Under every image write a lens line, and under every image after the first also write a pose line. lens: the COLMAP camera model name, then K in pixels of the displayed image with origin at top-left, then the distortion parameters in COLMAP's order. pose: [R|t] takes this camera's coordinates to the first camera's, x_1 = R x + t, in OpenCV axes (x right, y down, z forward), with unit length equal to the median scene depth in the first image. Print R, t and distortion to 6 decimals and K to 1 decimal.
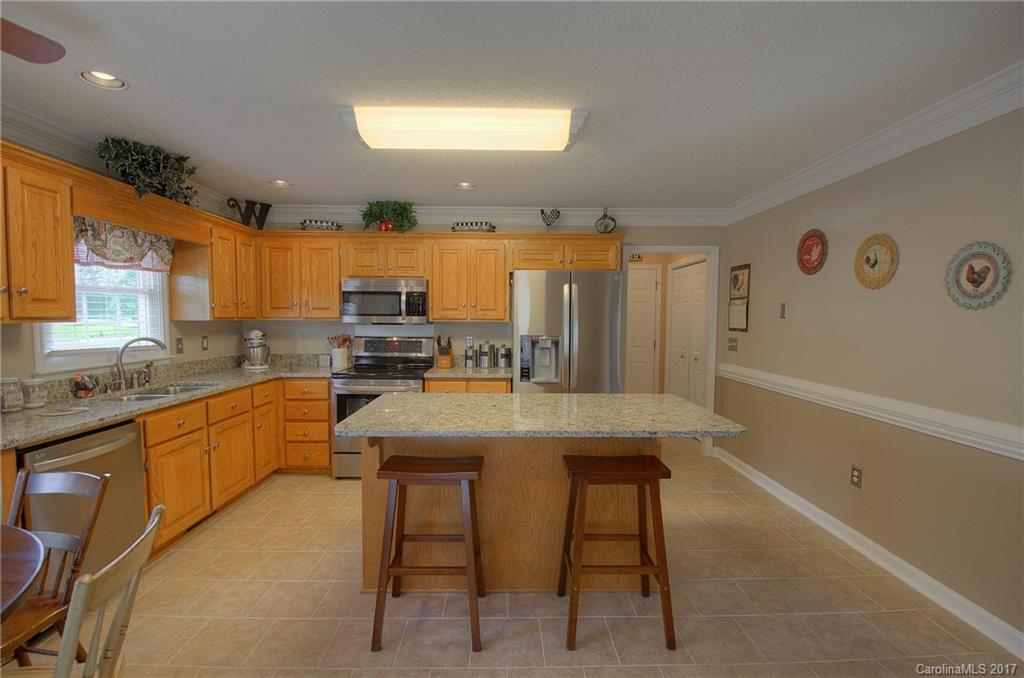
lens RADIAL K [[449.7, 0, 517.1], [0, 449.7, 341.8], [0, 0, 1]] dist [0.001619, -0.017151]
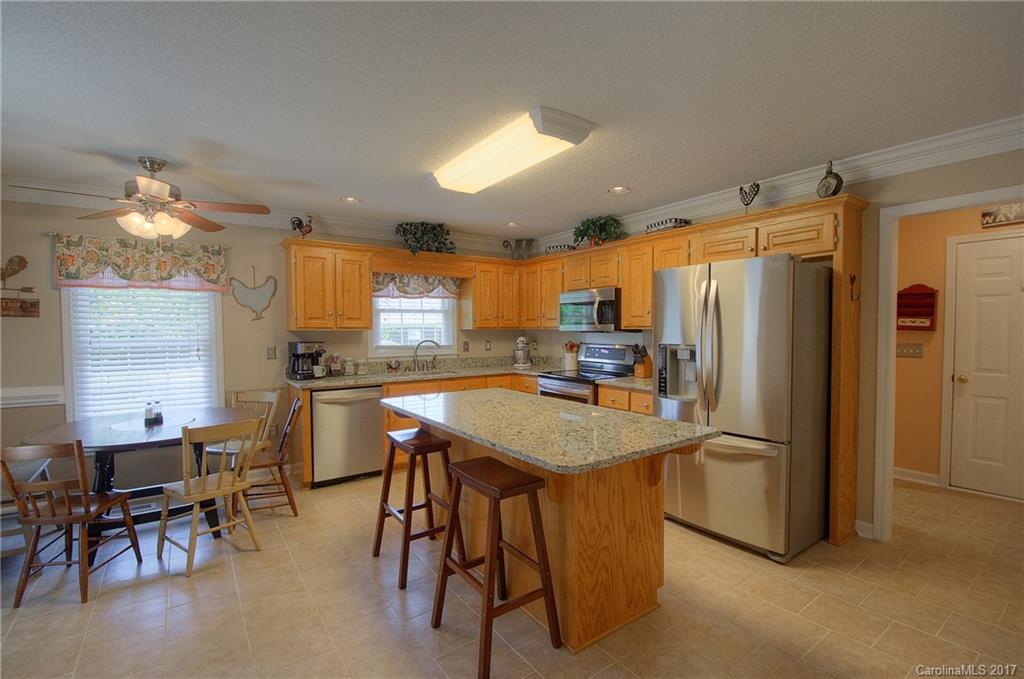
lens RADIAL K [[459.2, 0, 521.9], [0, 459.2, 343.2], [0, 0, 1]] dist [-0.000206, -0.018949]
pose [[0.568800, 0.016452, -0.822312, 0.596115], [-0.036559, 0.999317, -0.005295, -0.000950], [0.821663, 0.033075, 0.569013, 0.272974]]
